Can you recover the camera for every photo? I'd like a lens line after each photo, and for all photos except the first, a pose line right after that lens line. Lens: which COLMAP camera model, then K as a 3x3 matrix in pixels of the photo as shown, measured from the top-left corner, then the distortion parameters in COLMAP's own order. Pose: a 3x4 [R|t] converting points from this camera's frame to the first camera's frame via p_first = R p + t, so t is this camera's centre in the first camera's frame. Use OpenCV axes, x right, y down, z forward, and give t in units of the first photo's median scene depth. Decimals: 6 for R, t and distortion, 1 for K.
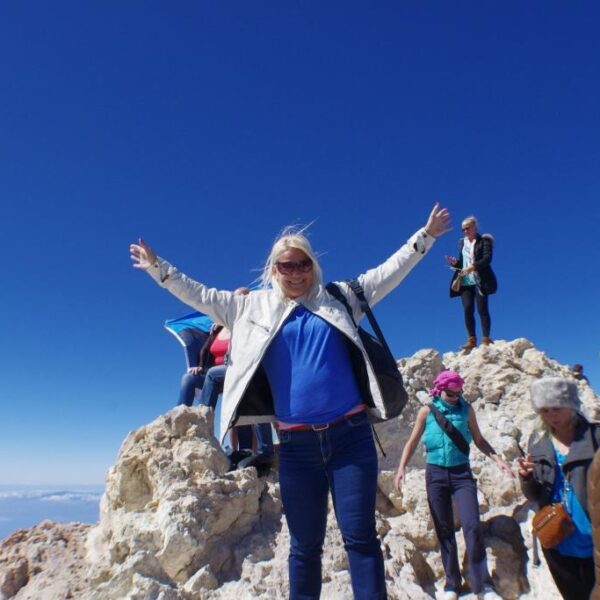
lens RADIAL K [[544.5, 0, 295.4], [0, 544.5, 314.9], [0, 0, 1]] dist [-0.177804, 0.039378]
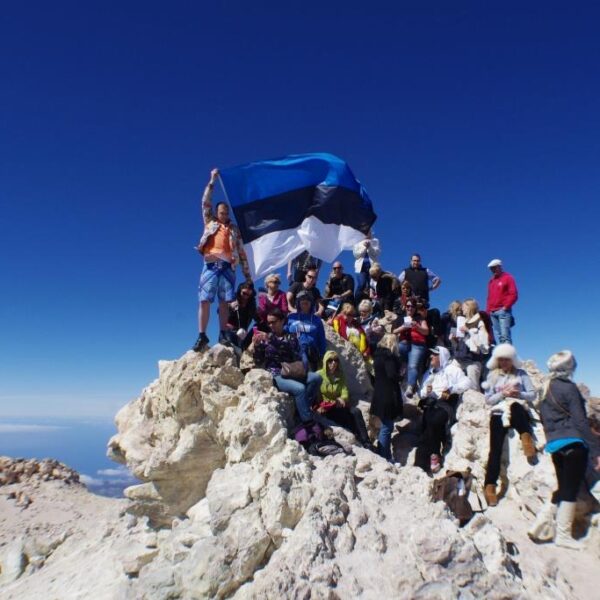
lens RADIAL K [[544.5, 0, 296.7], [0, 544.5, 306.8], [0, 0, 1]] dist [-0.177804, 0.039378]
pose [[0.943982, 0.068062, 0.322901, -0.501997], [-0.099250, 0.991751, 0.081109, -0.069242], [-0.314717, -0.108613, 0.942951, -0.421630]]
